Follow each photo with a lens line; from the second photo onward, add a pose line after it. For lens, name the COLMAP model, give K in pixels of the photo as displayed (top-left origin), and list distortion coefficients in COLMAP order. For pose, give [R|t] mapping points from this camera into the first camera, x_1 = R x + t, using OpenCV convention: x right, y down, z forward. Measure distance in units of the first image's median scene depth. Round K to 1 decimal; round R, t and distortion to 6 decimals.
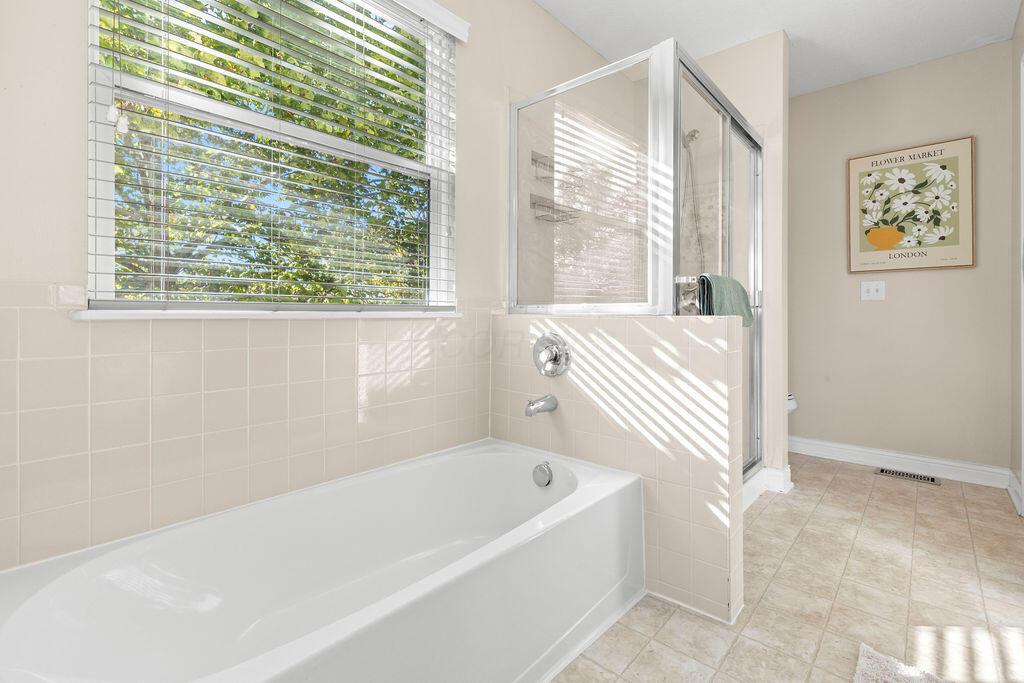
lens RADIAL K [[468.1, 0, 514.6], [0, 468.1, 316.9], [0, 0, 1]] dist [0.003928, -0.000277]
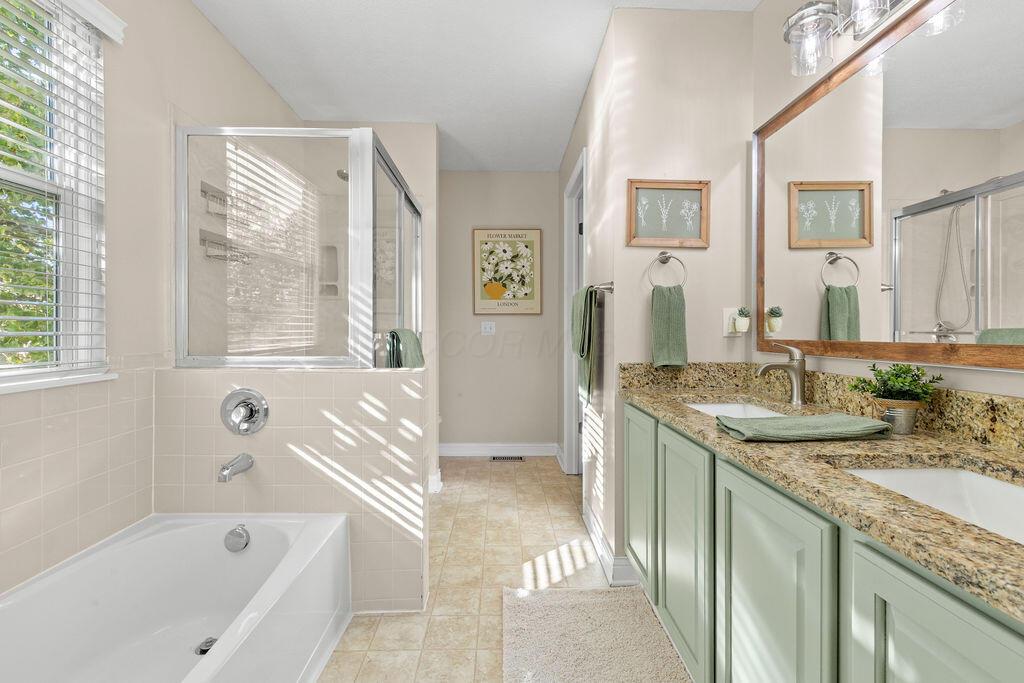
lens RADIAL K [[460.8, 0, 512.0], [0, 460.8, 341.5], [0, 0, 1]] dist [0.000093, 0.000136]
pose [[0.738469, -0.018863, 0.674023, -0.117798], [0.003526, 0.999703, 0.024115, -0.066048], [-0.674278, -0.015431, 0.738317, -0.047850]]
